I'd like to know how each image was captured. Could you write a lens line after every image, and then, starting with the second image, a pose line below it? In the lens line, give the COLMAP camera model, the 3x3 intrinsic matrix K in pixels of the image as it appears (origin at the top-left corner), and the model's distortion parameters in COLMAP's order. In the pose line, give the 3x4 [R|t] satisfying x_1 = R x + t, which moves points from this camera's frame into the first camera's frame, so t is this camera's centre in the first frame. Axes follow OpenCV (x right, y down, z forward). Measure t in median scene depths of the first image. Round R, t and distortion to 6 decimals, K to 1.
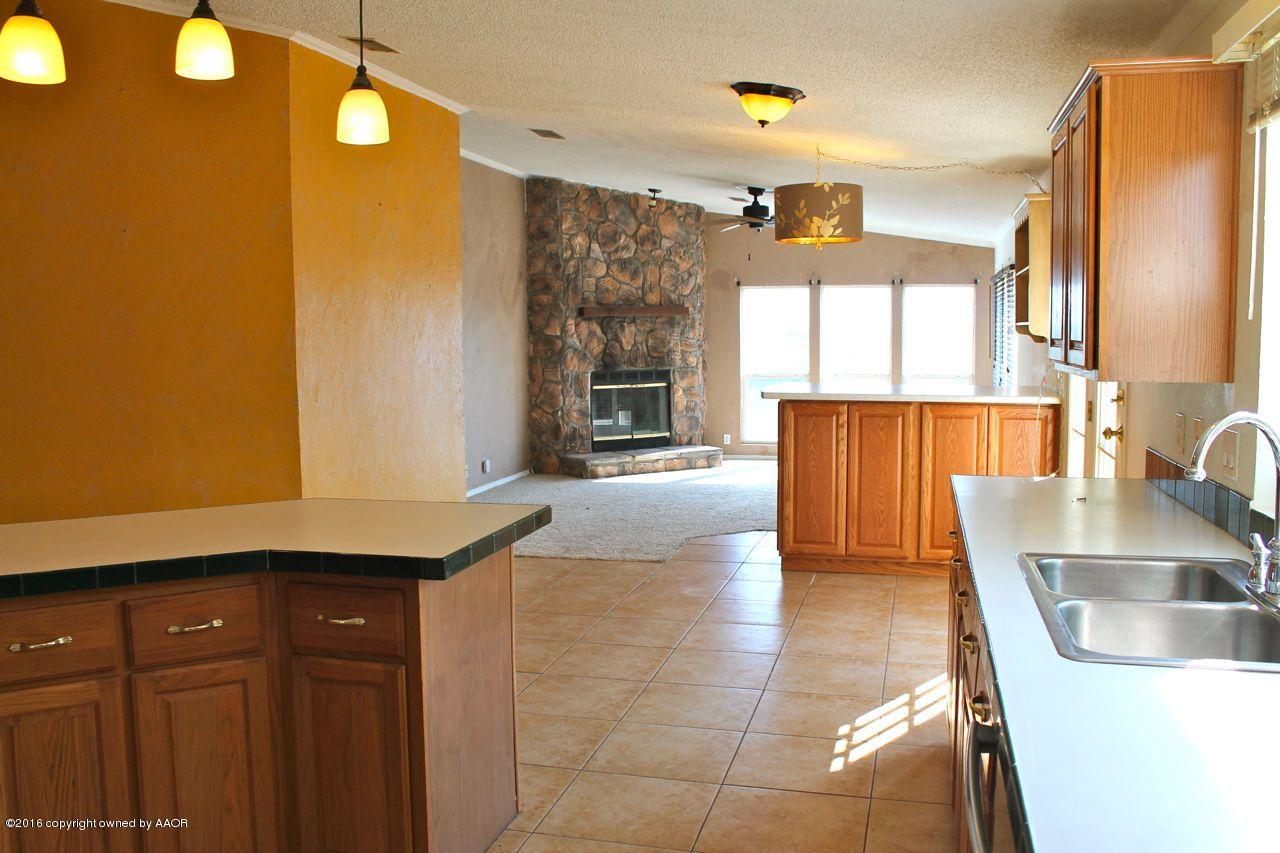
lens RADIAL K [[1091.7, 0, 640.0], [0, 1091.7, 426.5], [0, 0, 1]] dist [-0.171746, 0.150894]
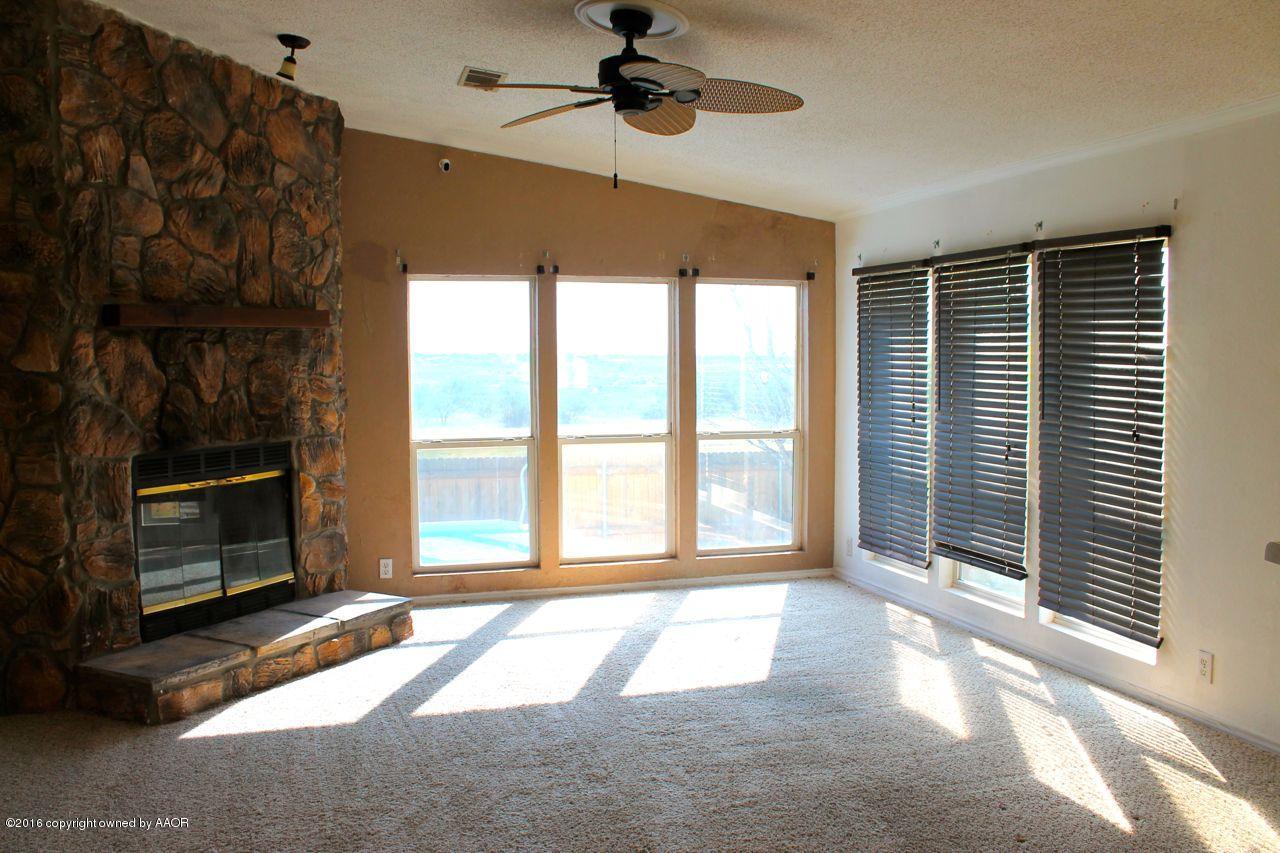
lens RADIAL K [[1091.7, 0, 640.0], [0, 1091.7, 426.5], [0, 0, 1]] dist [-0.171746, 0.150894]
pose [[0.849085, -0.031341, 0.527325, -0.094374], [0.044971, 0.998903, -0.013042, -0.047783], [-0.526338, 0.034788, 0.849563, 0.544364]]
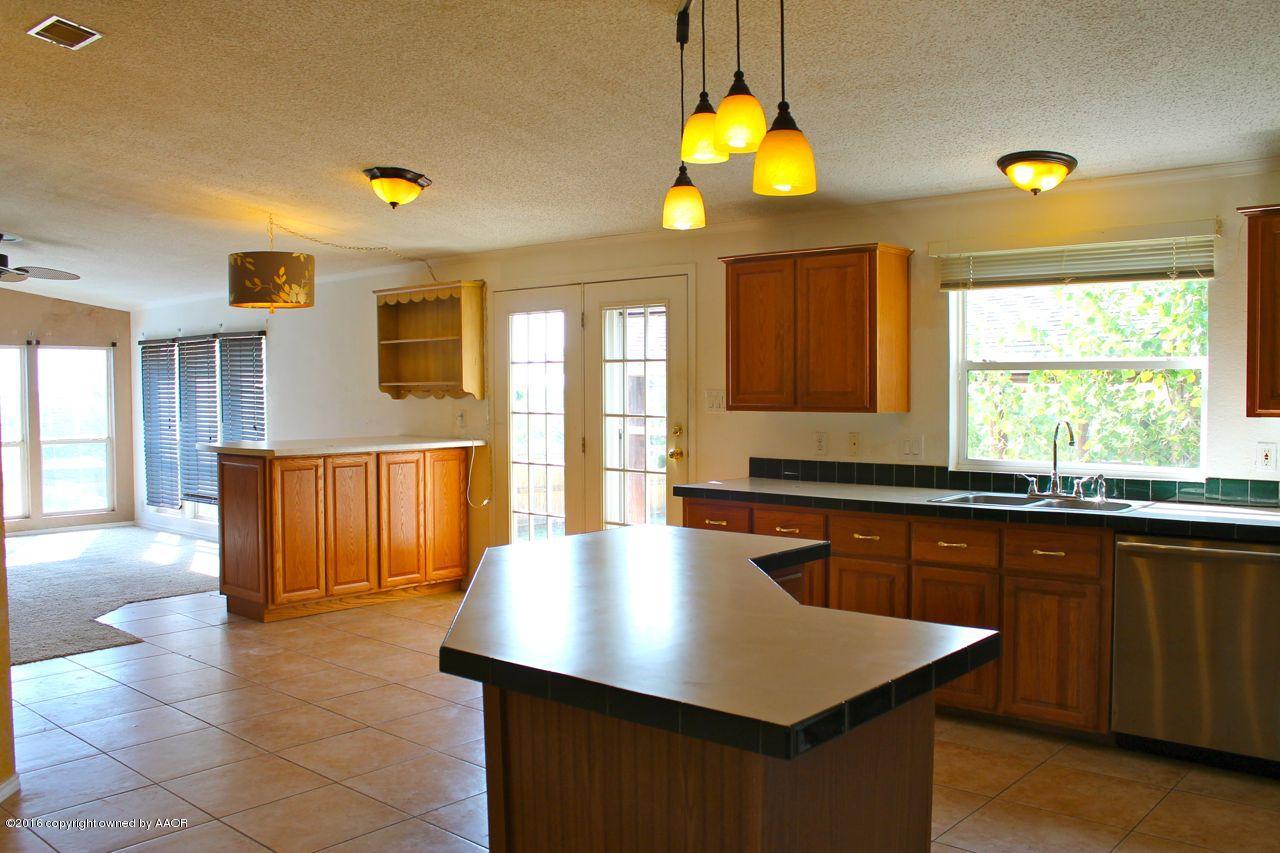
lens RADIAL K [[1091.7, 0, 640.0], [0, 1091.7, 426.5], [0, 0, 1]] dist [-0.171746, 0.150894]
pose [[0.453151, -0.029626, 0.890942, -0.350967], [0.084234, 0.996399, -0.009710, -0.007828], [-0.887445, 0.079448, 0.454014, 0.123918]]
